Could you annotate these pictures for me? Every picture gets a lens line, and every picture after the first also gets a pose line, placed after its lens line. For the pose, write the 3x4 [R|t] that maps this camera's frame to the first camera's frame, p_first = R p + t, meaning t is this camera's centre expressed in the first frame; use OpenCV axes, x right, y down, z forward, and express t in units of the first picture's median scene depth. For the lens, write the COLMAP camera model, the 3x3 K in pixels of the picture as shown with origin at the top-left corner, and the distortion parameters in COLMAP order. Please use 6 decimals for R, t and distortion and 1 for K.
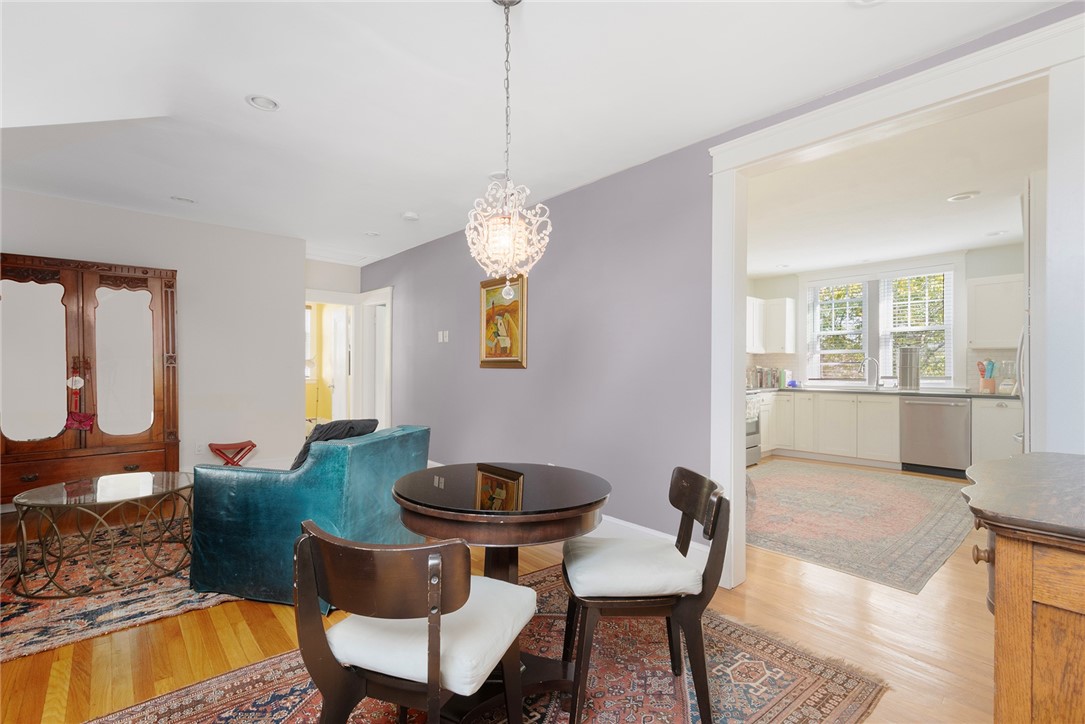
lens RADIAL K [[481.7, 0, 542.3], [0, 481.7, 370.1], [0, 0, 1]] dist [0.005656, -0.001537]
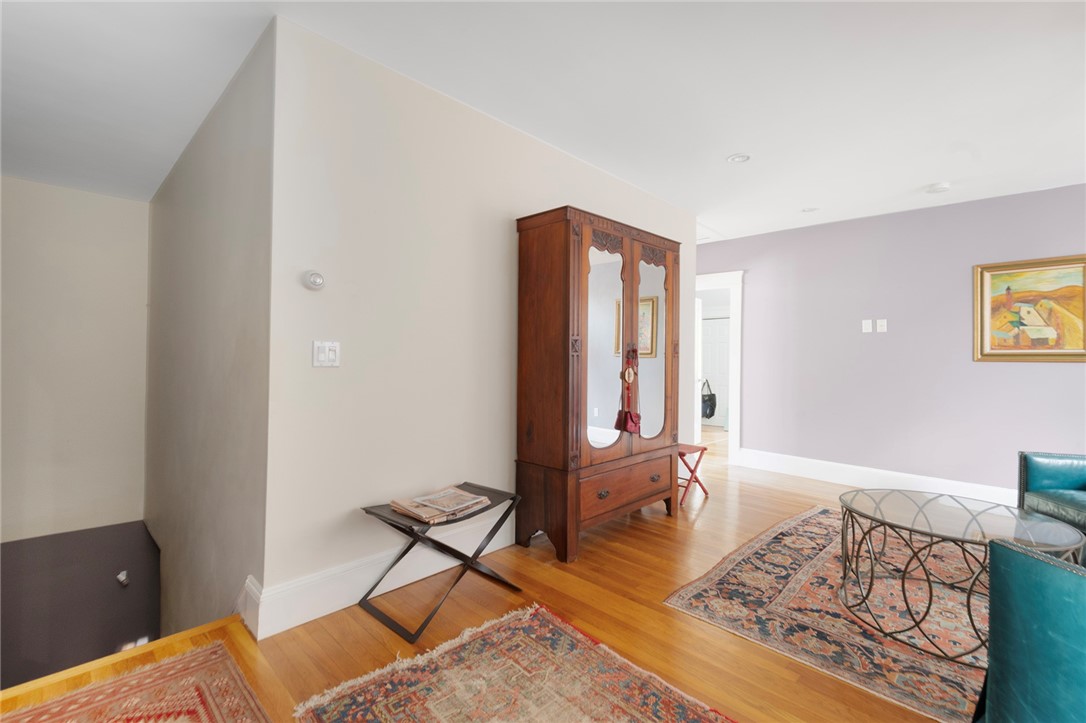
lens RADIAL K [[482.1, 0, 545.1], [0, 482.1, 354.6], [0, 0, 1]] dist [0.005656, -0.001537]
pose [[0.997675, 0.009799, 0.067450, -1.162935], [-0.008586, 0.999797, -0.018253, 0.006788], [-0.067615, 0.017632, 0.997556, 0.199531]]
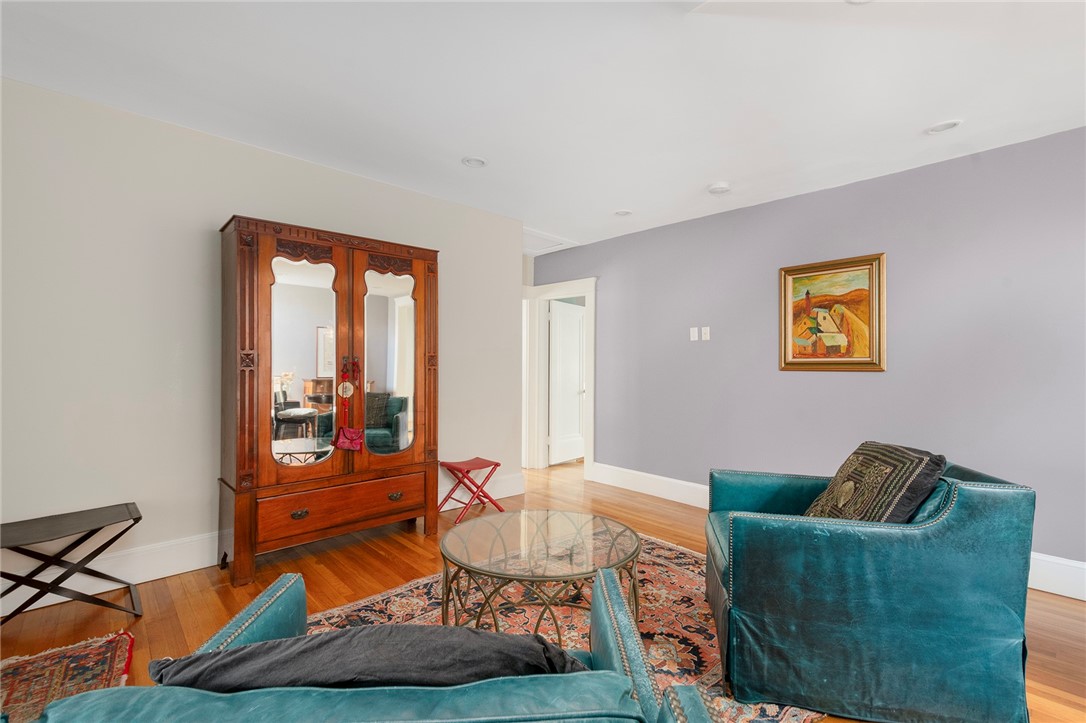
lens RADIAL K [[482.1, 0, 549.9], [0, 482.1, 362.2], [0, 0, 1]] dist [0.005656, -0.001537]
pose [[0.999662, 0.000606, 0.025992, -0.654867], [-0.000125, 0.999829, -0.018505, -0.004530], [-0.025999, 0.018496, 0.999491, 0.208074]]
